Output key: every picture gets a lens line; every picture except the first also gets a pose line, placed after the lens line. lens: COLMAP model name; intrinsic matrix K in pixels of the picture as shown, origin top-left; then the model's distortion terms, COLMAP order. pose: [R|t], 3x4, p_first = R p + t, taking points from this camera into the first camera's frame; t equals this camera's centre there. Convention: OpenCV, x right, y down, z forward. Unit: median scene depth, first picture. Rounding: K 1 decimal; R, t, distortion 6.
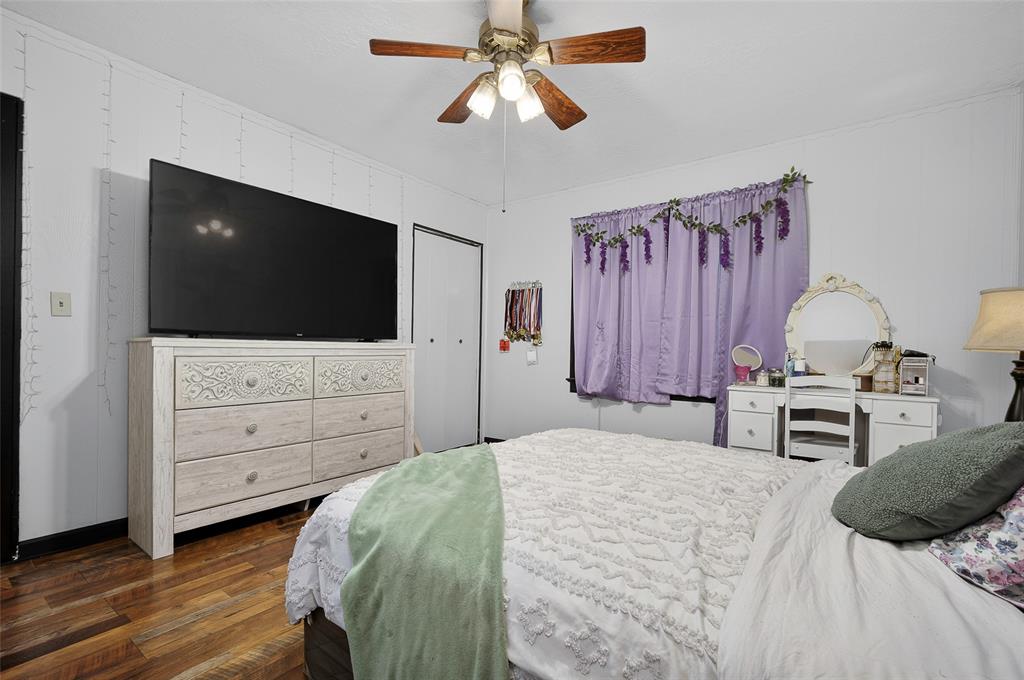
lens RADIAL K [[457.1, 0, 513.4], [0, 457.1, 347.8], [0, 0, 1]] dist [-0.003575, 0.000599]
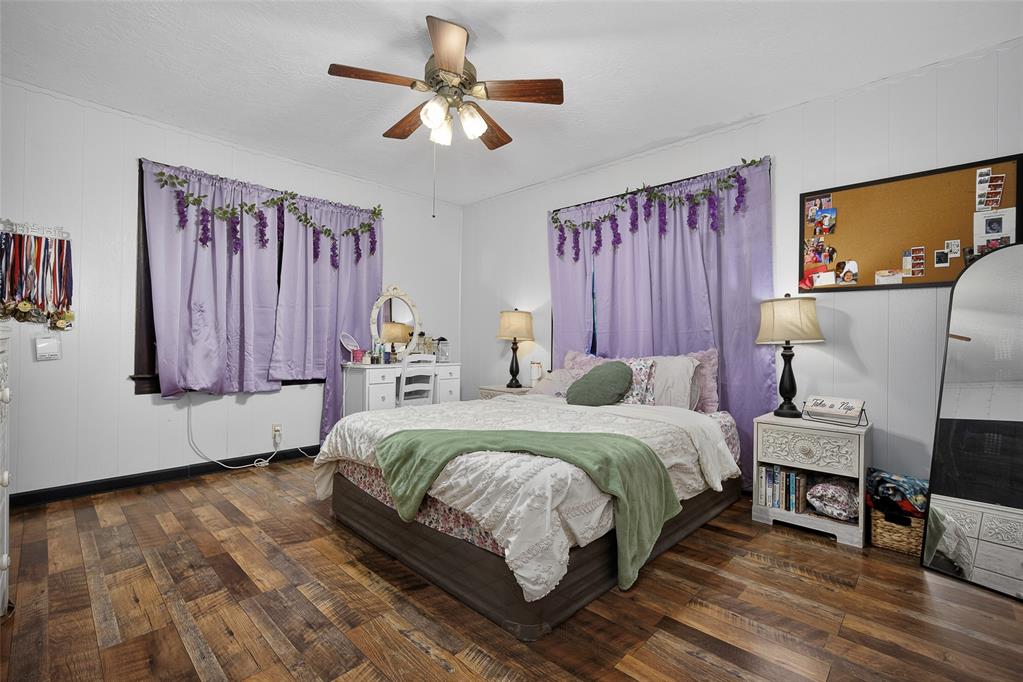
lens RADIAL K [[456.7, 0, 513.3], [0, 456.7, 338.3], [0, 0, 1]] dist [-0.003575, 0.000599]
pose [[0.127614, -0.006139, 0.991805, -0.604837], [-0.007523, 0.999946, 0.007157, -0.003466], [-0.991795, -0.008374, 0.127561, 0.356309]]
